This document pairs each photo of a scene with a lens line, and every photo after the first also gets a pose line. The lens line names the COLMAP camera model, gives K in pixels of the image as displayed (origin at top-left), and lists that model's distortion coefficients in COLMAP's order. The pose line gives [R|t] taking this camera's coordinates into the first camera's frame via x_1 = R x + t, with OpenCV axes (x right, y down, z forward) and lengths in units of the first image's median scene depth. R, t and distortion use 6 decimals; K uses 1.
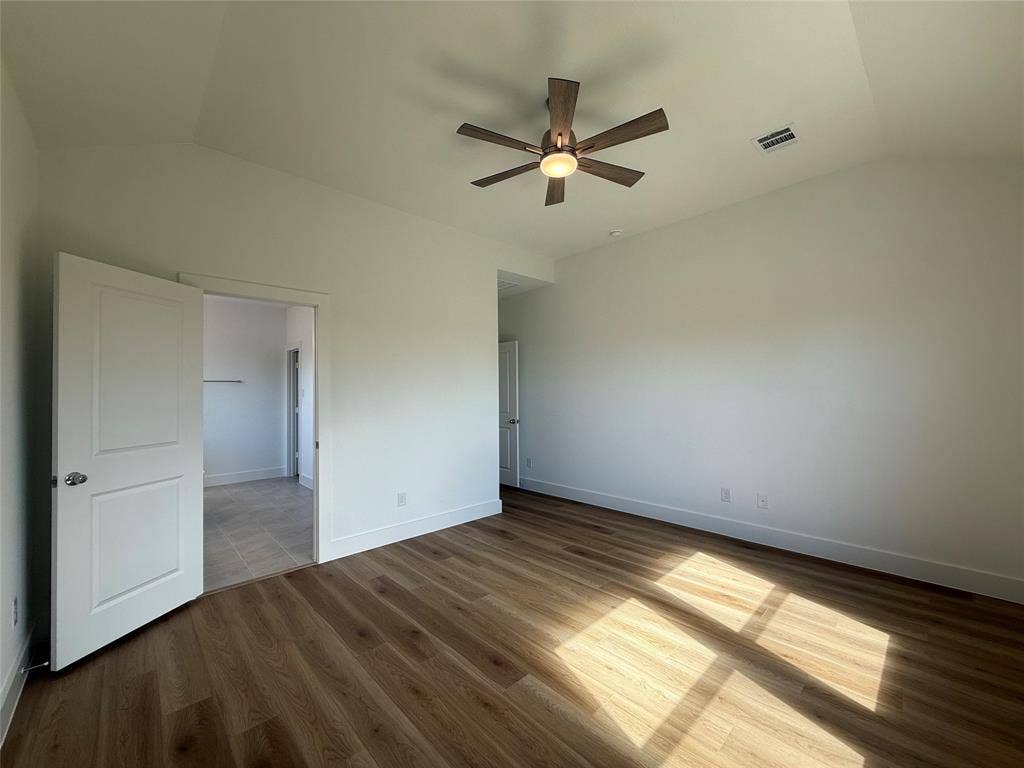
lens RADIAL K [[410.3, 0, 512.0], [0, 410.3, 384.0], [0, 0, 1]] dist [0.000646, 0.000073]
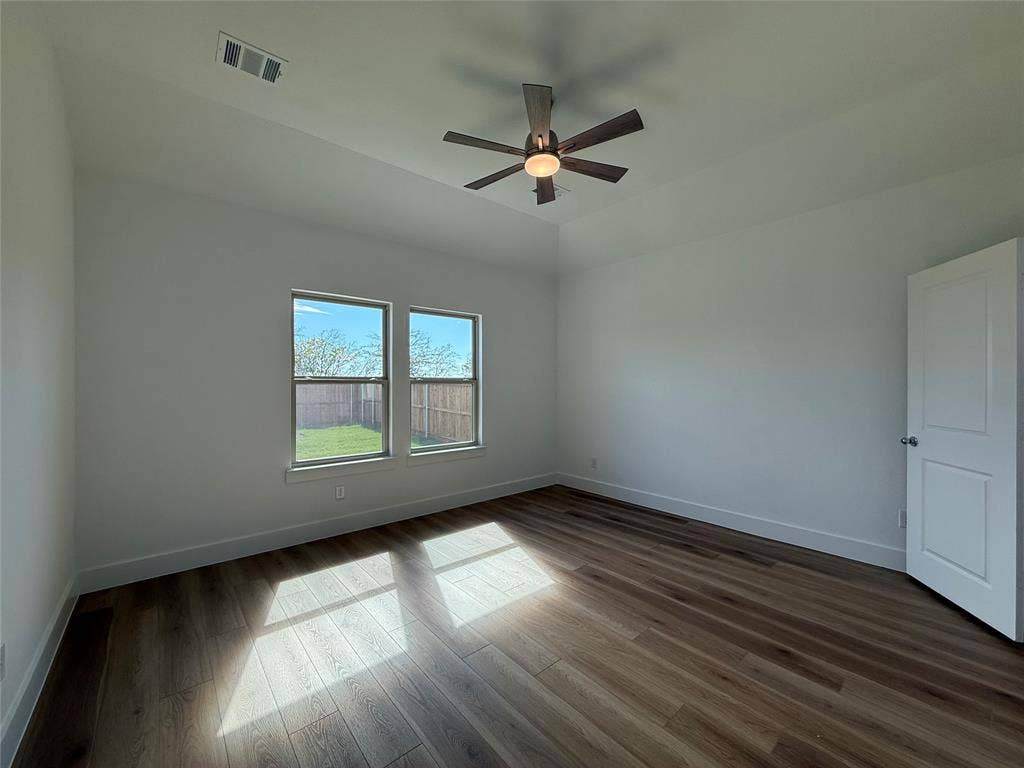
lens RADIAL K [[410.3, 0, 512.0], [0, 410.3, 384.0], [0, 0, 1]] dist [0.000646, 0.000073]
pose [[-0.998730, 0.013446, 0.048555, 0.146109], [0.012907, 0.999852, -0.011409, 0.036861], [-0.048701, -0.010767, -0.998755, 2.041494]]
